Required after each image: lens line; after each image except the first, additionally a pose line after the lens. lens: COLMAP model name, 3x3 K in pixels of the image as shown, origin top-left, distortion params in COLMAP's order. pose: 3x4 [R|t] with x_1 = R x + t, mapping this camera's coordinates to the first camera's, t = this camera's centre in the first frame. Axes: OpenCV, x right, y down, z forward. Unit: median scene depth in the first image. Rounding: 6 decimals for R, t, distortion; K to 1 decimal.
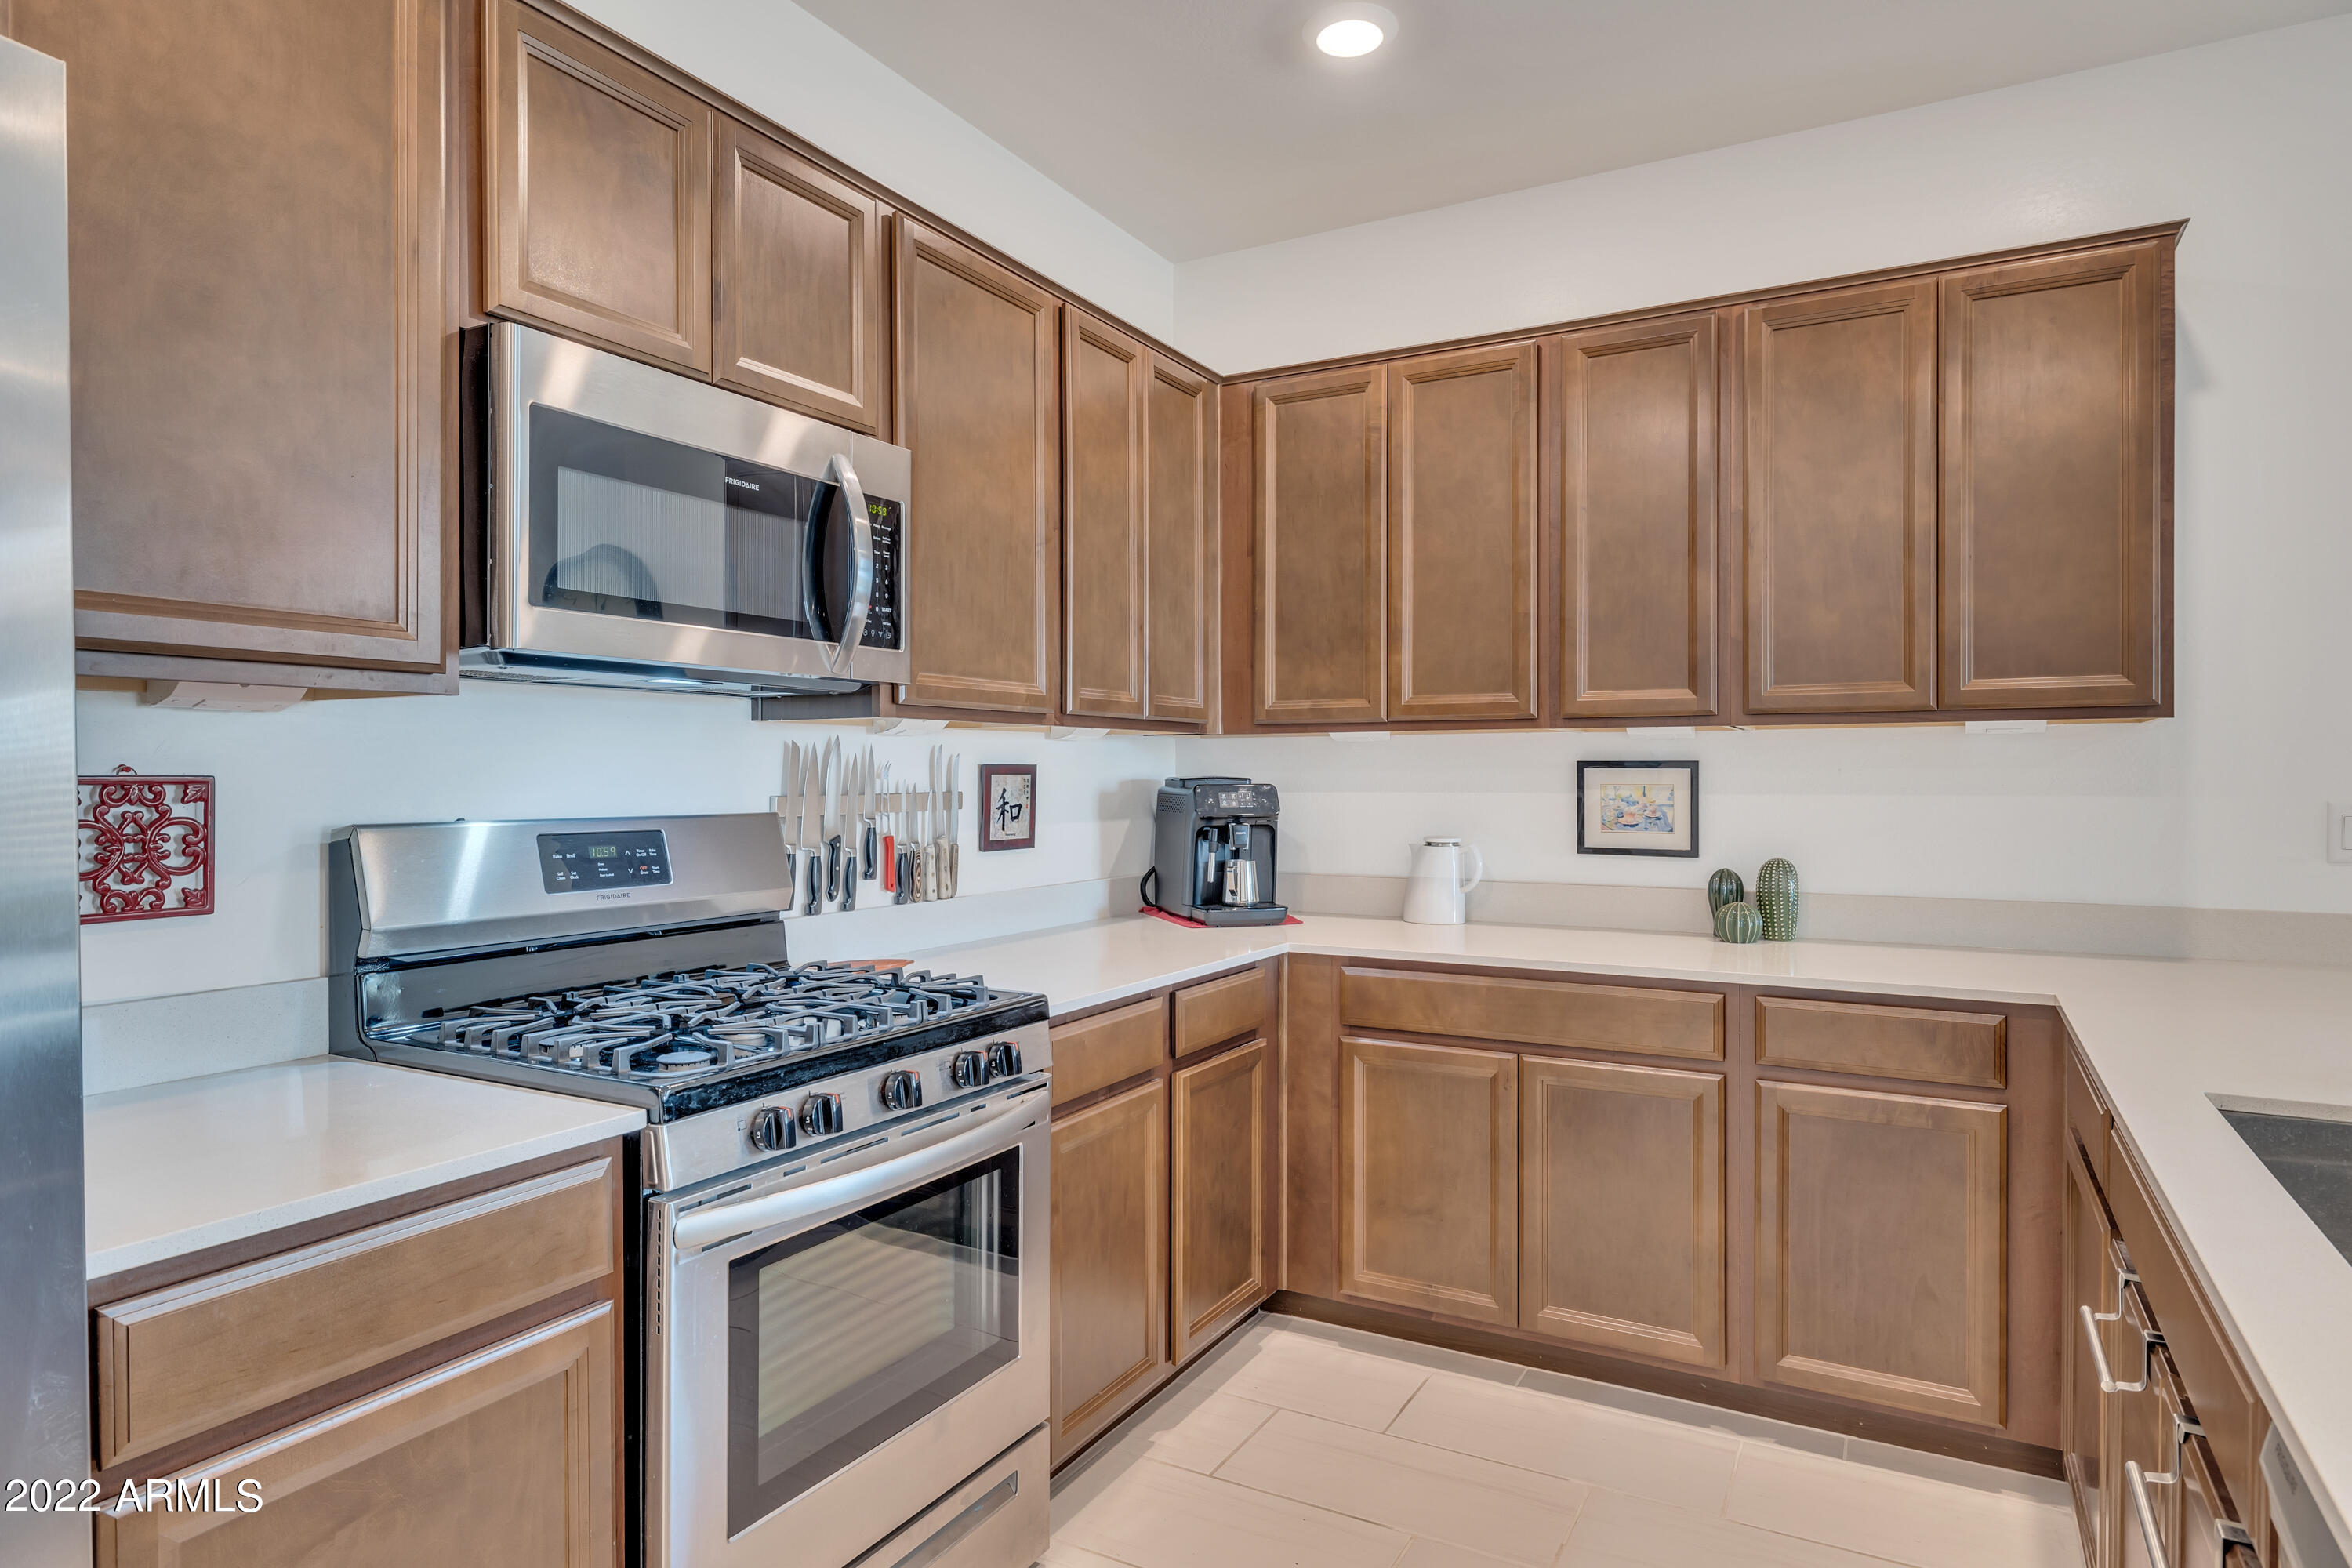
lens RADIAL K [[1322.8, 0, 1192.2], [0, 1322.8, 777.0], [0, 0, 1]] dist [-0.001142, 0.002475]
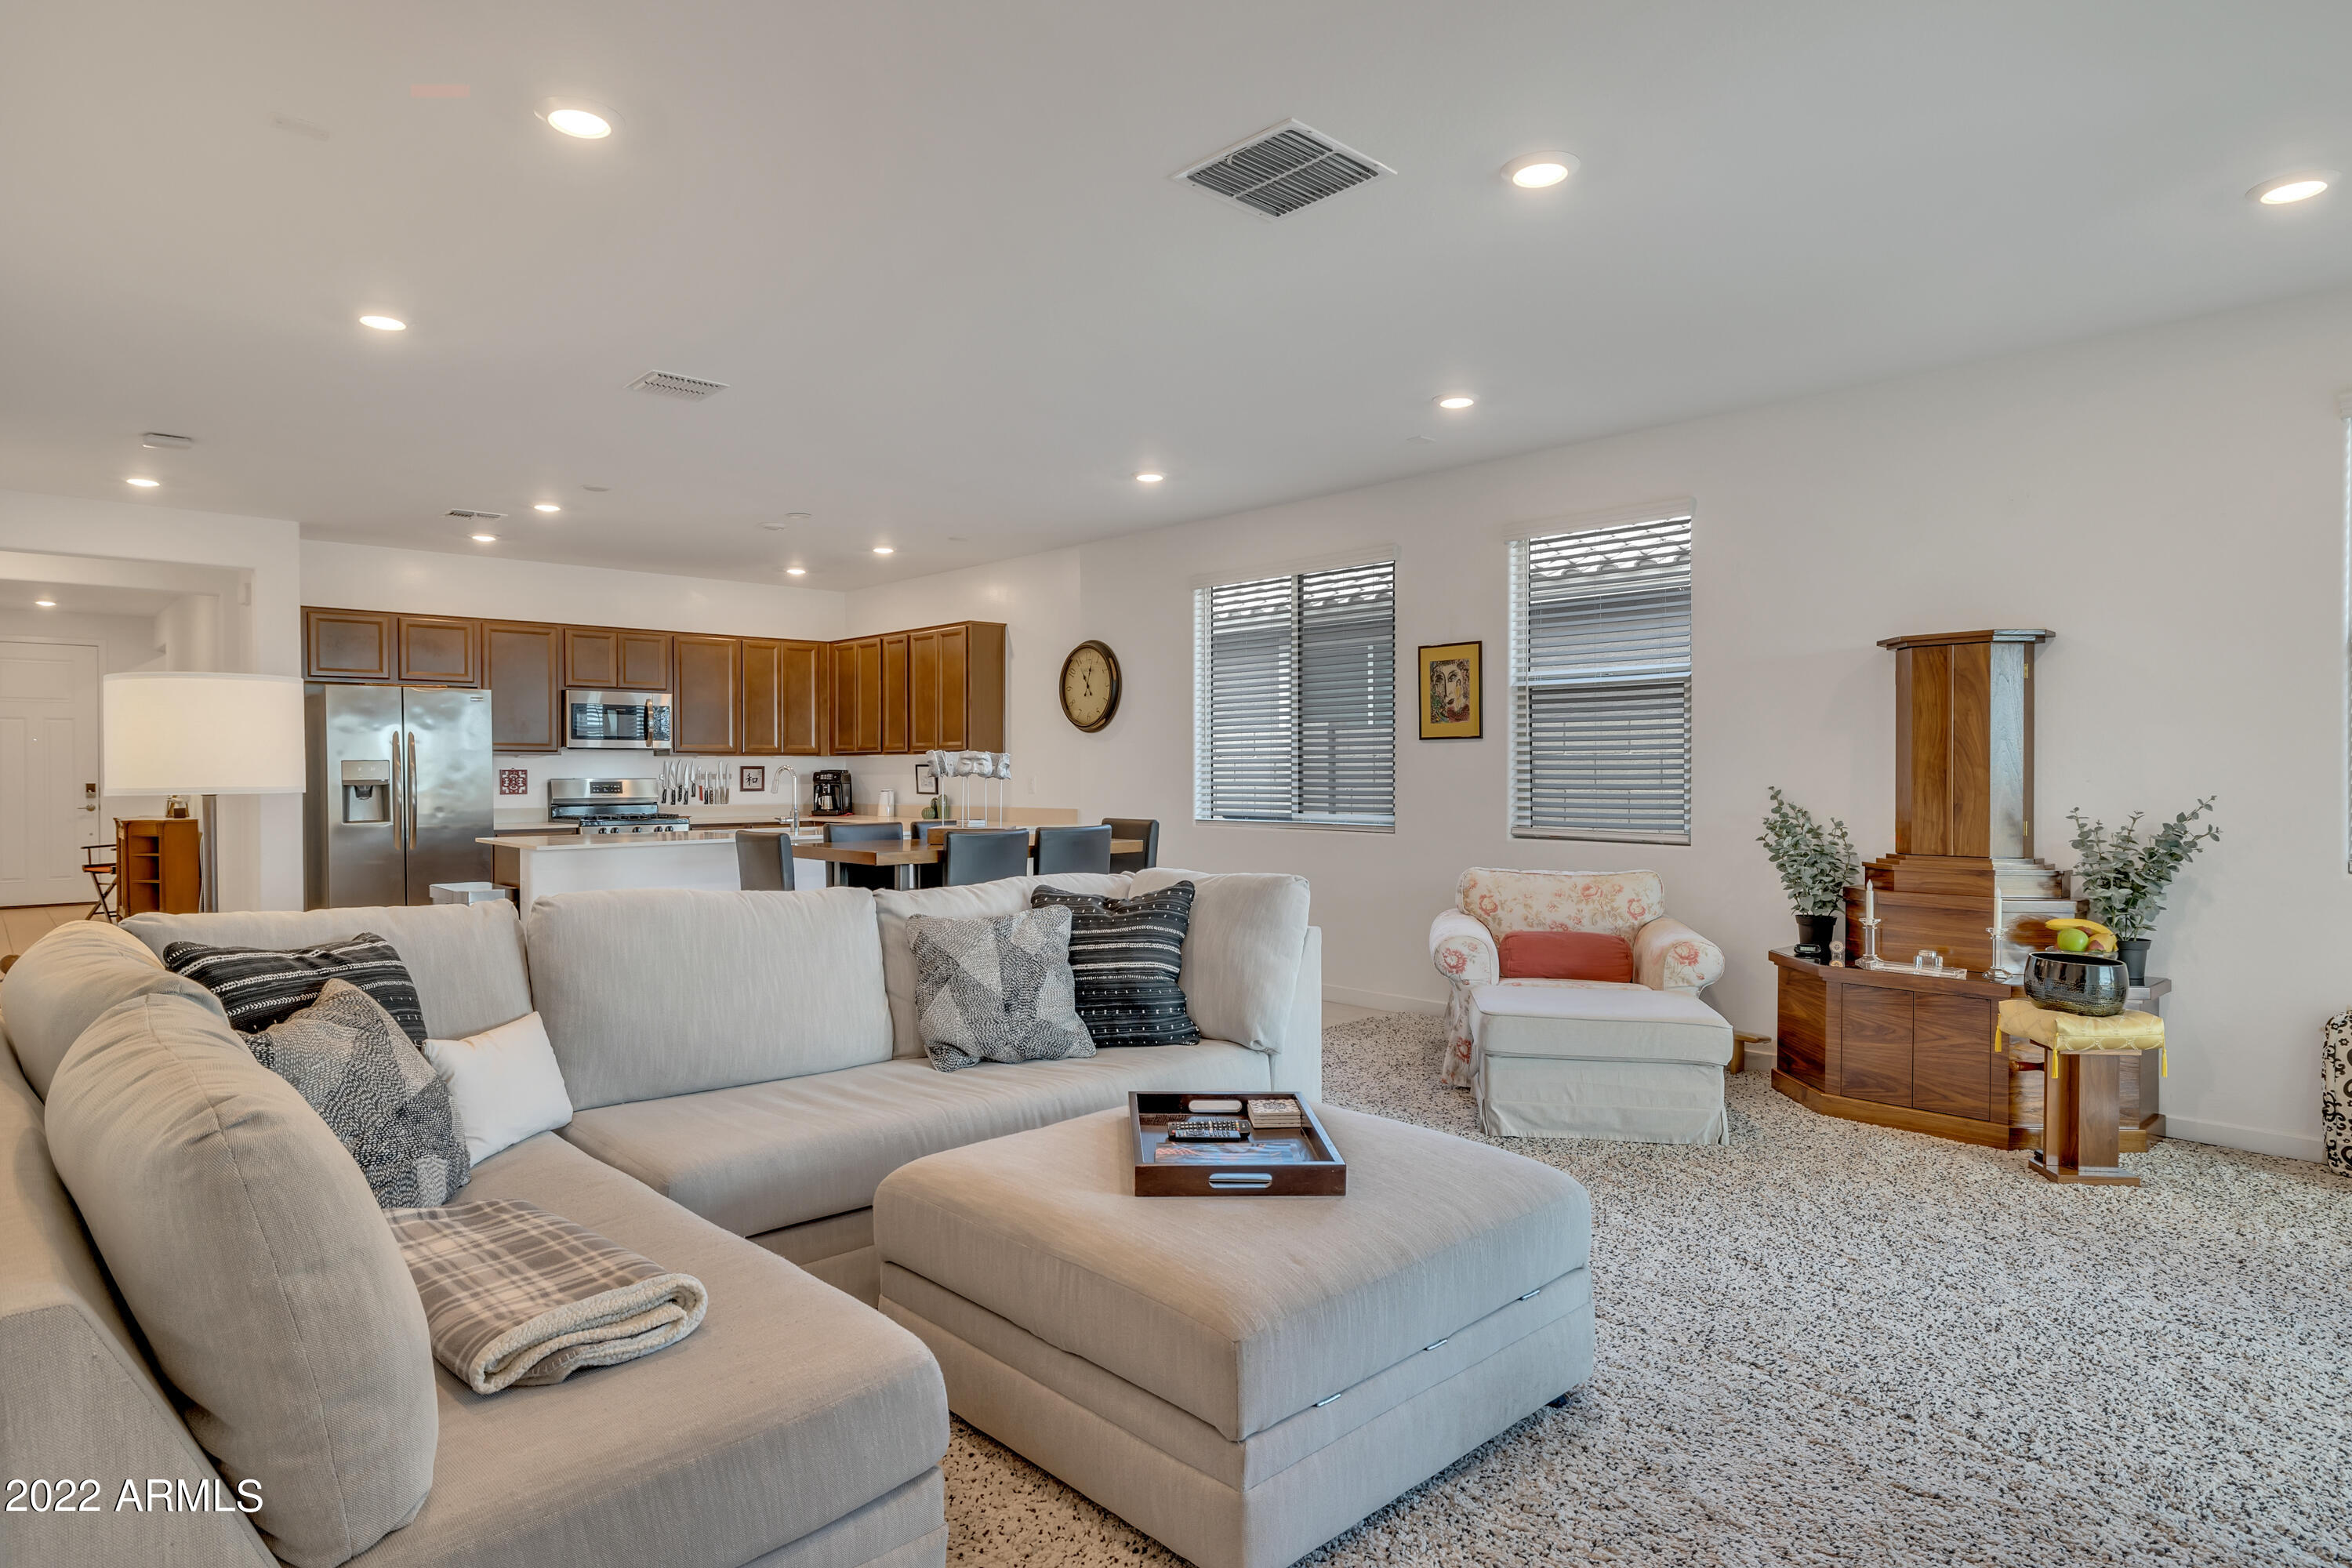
lens RADIAL K [[1322.8, 0, 1187.6], [0, 1322.8, 787.4], [0, 0, 1]] dist [-0.001142, 0.002475]
pose [[0.951870, 0.002205, -0.306493, 2.219405], [0.001035, 0.999945, 0.010410, 0.011817], [0.306500, -0.010226, 0.951816, -2.119040]]
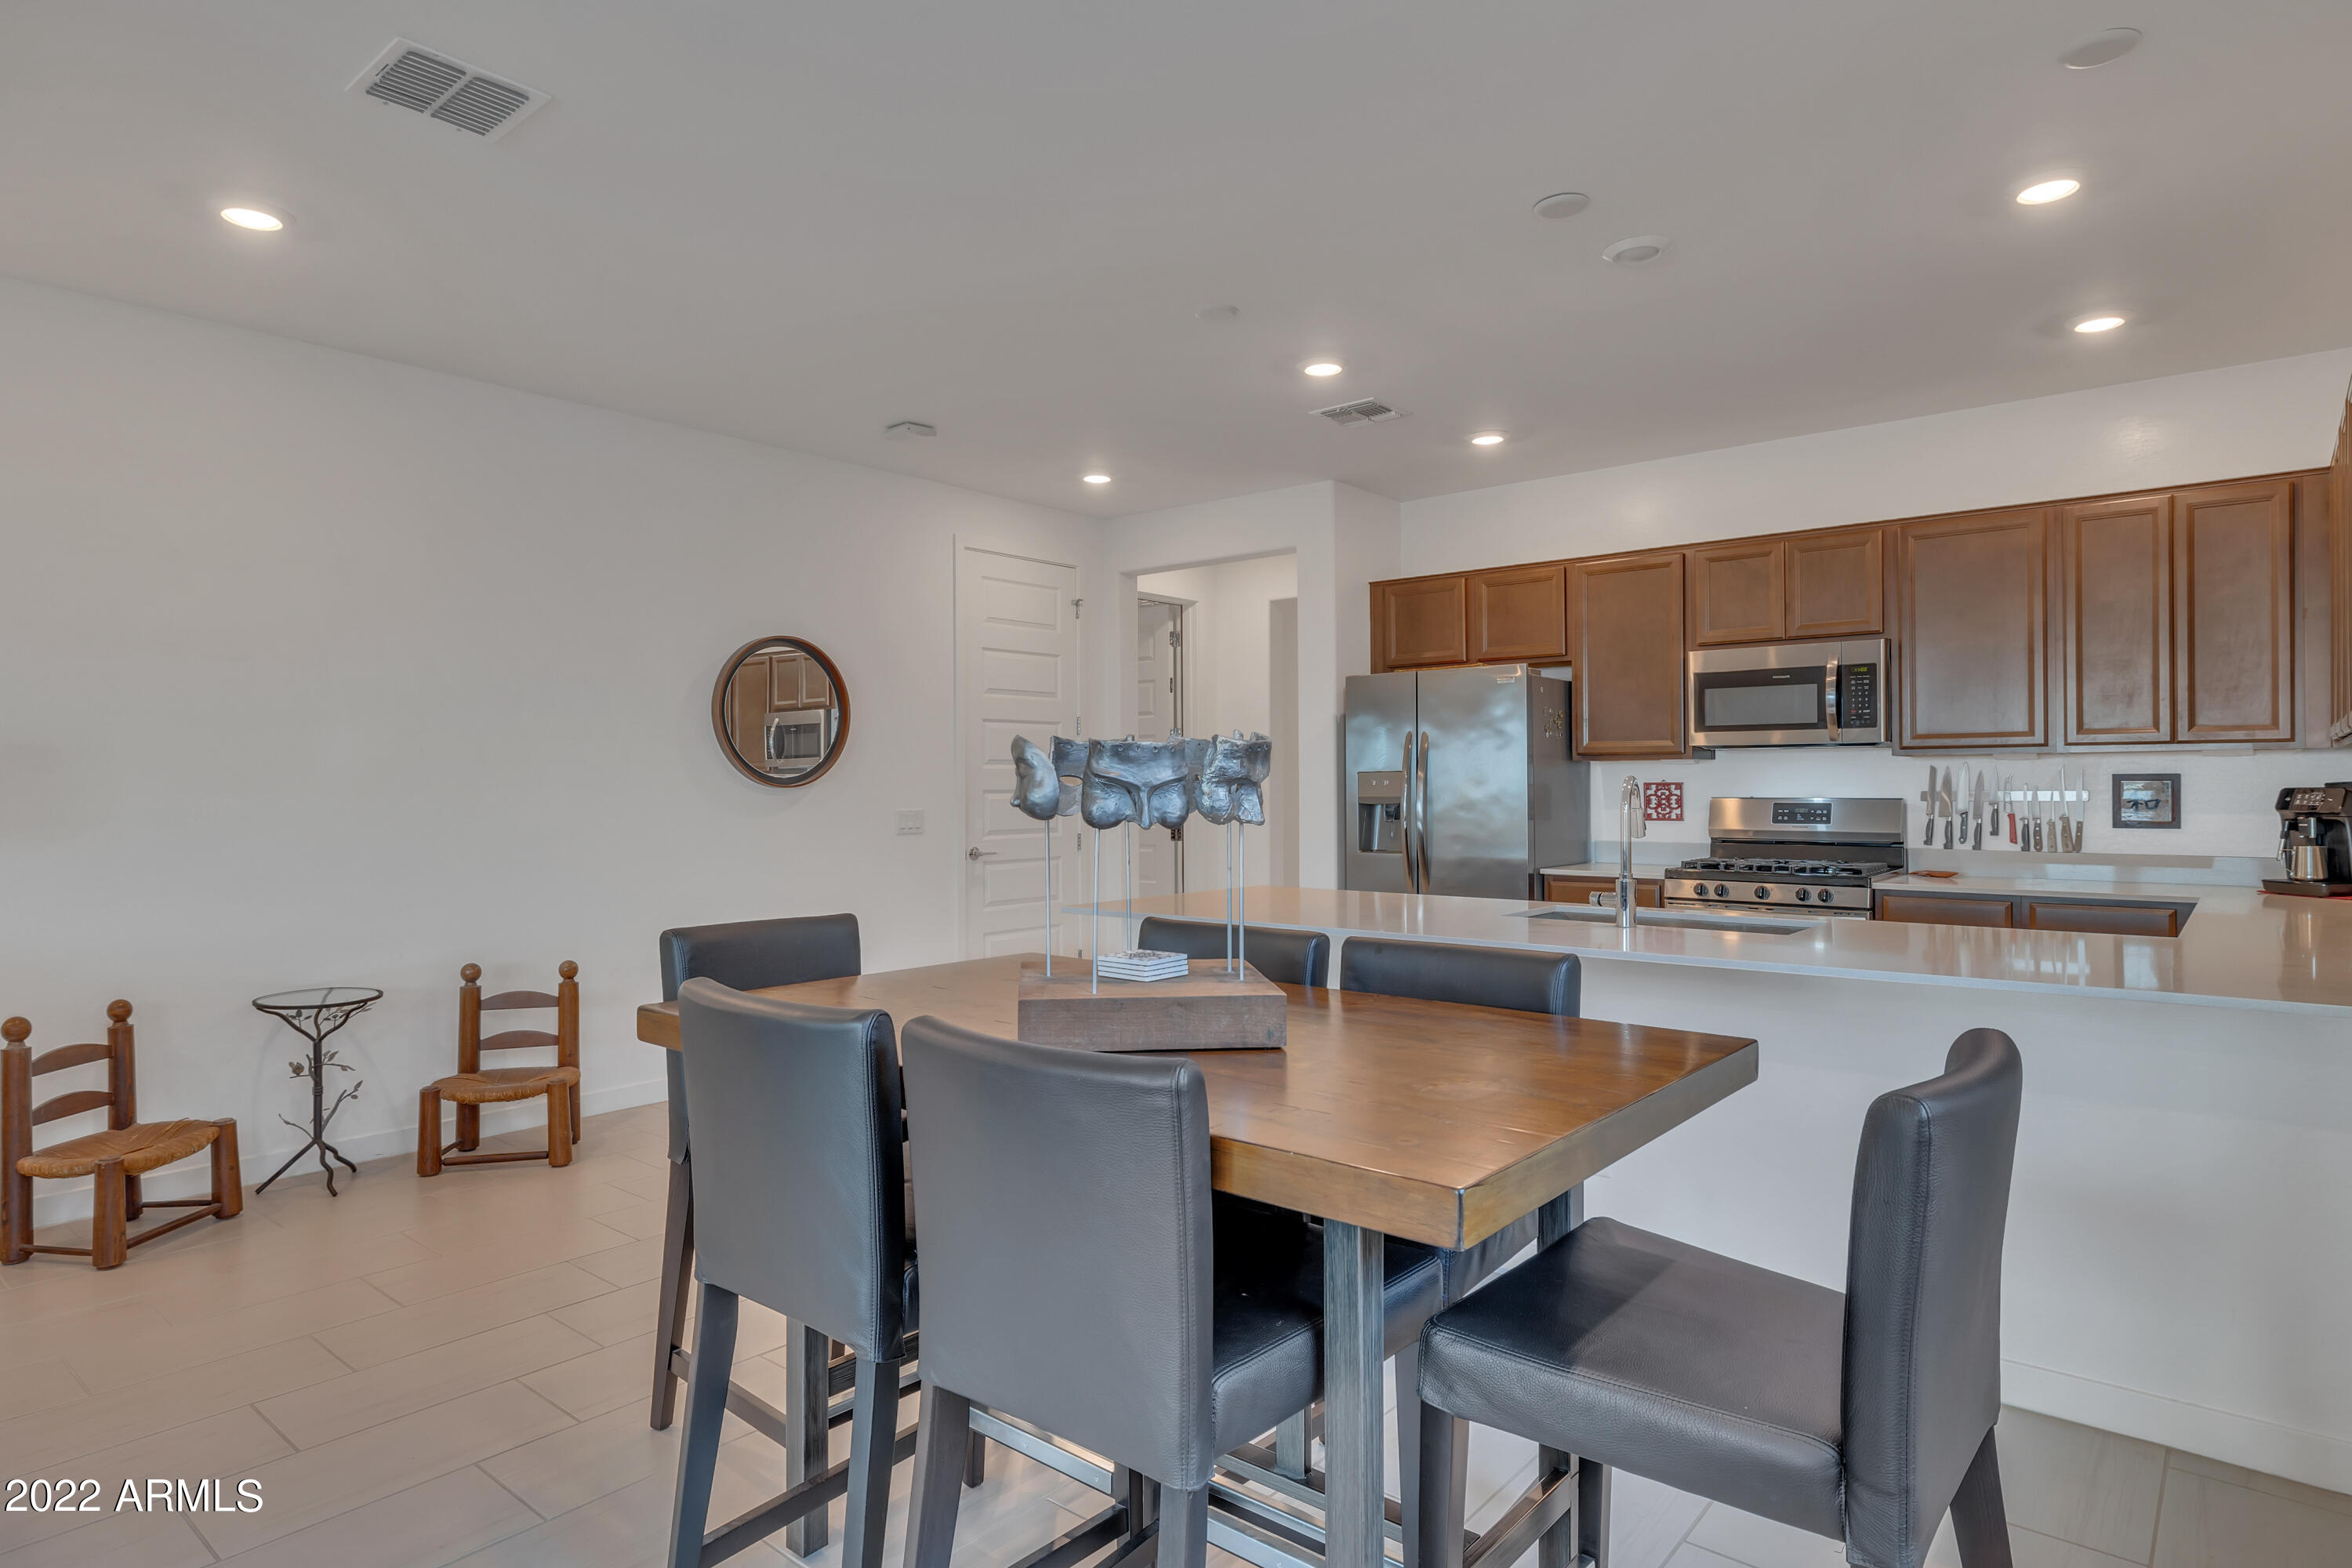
lens RADIAL K [[1300.1, 0, 1174.1], [0, 1300.1, 770.2], [0, 0, 1]] dist [-0.007241, 0.001991]
pose [[-0.165528, -0.009366, -0.986161, 1.801266], [0.001243, 0.999952, -0.009705, -0.001065], [0.986204, -0.002833, -0.165508, 0.135539]]
